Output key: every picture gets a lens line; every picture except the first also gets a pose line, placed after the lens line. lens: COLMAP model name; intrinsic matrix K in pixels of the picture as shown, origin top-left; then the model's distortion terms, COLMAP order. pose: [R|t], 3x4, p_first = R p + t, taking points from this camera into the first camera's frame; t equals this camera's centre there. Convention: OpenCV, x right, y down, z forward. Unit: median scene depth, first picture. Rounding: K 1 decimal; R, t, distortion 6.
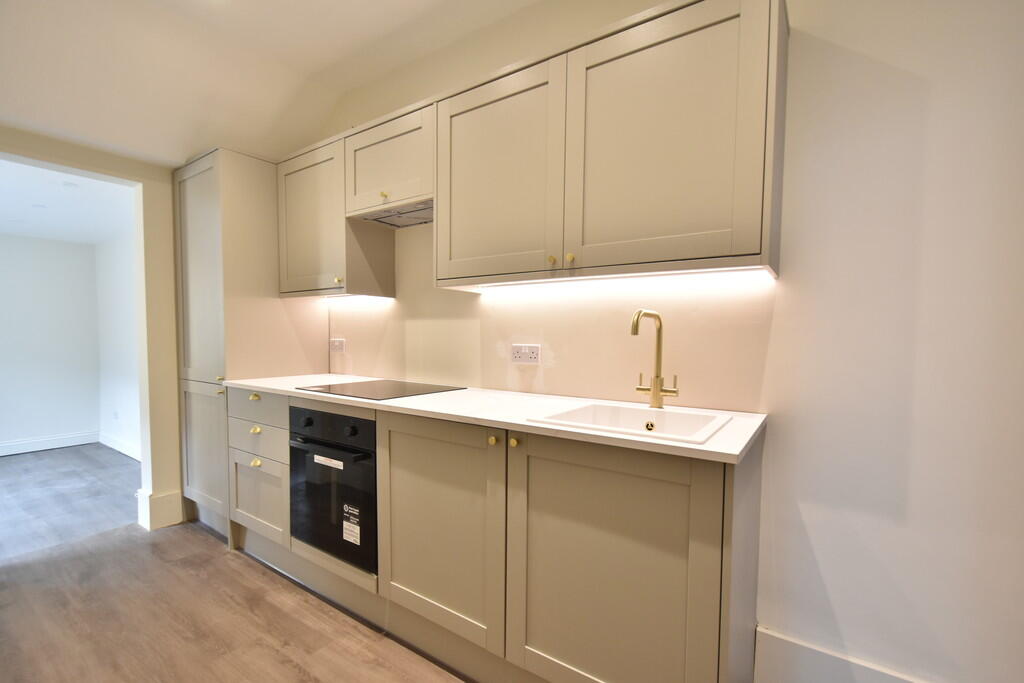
lens RADIAL K [[449.7, 0, 518.3], [0, 449.7, 357.4], [0, 0, 1]] dist [0.002160, -0.007201]
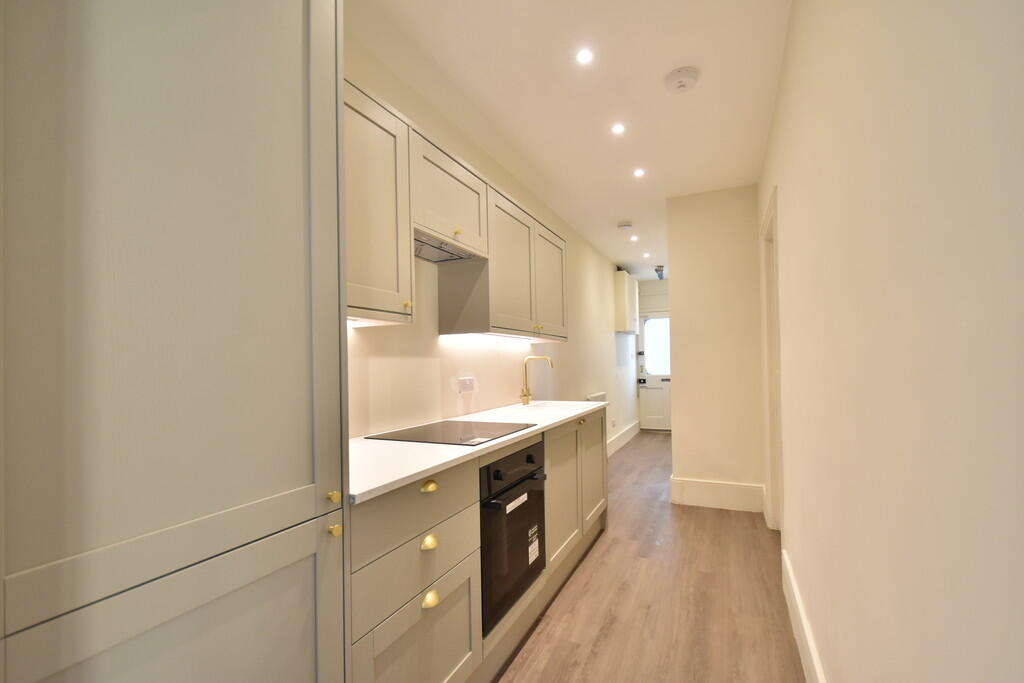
lens RADIAL K [[449.7, 0, 518.3], [0, 449.7, 357.4], [0, 0, 1]] dist [0.002160, -0.007201]
pose [[-0.165762, 0.006820, 0.986142, -1.308727], [0.063652, 0.997965, 0.003798, -0.083738], [-0.984109, 0.063400, -0.165859, 1.067206]]
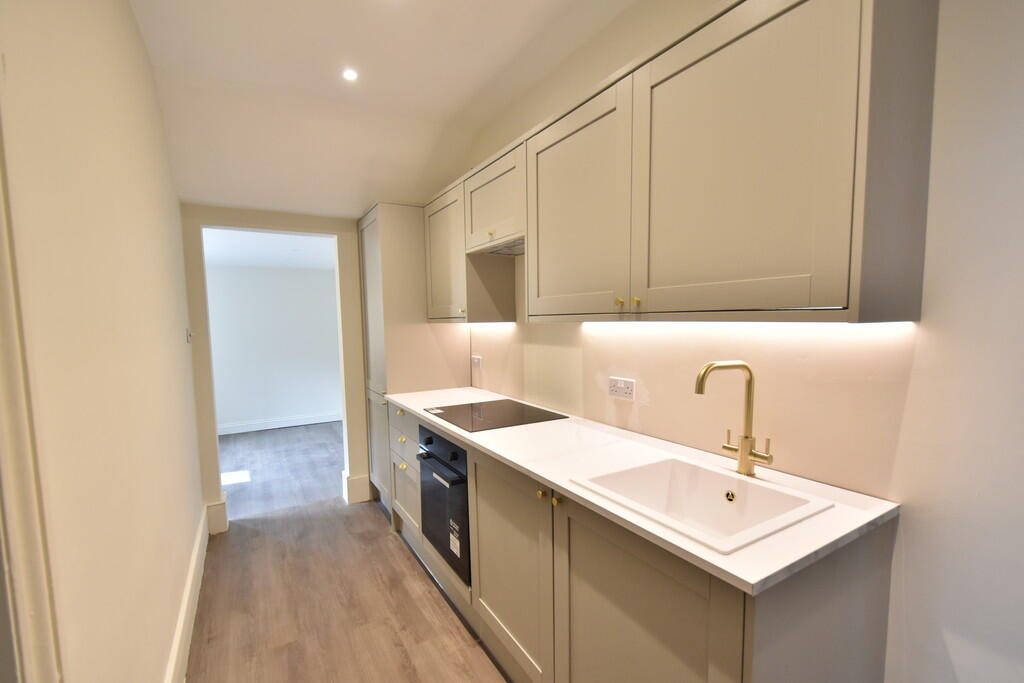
lens RADIAL K [[449.7, 0, 518.3], [0, 449.7, 357.4], [0, 0, 1]] dist [0.002160, -0.007201]
pose [[0.907964, 0.011608, -0.418888, 0.215245], [0.003839, 0.999344, 0.036014, -0.107918], [0.419031, -0.034308, 0.907324, 0.053040]]
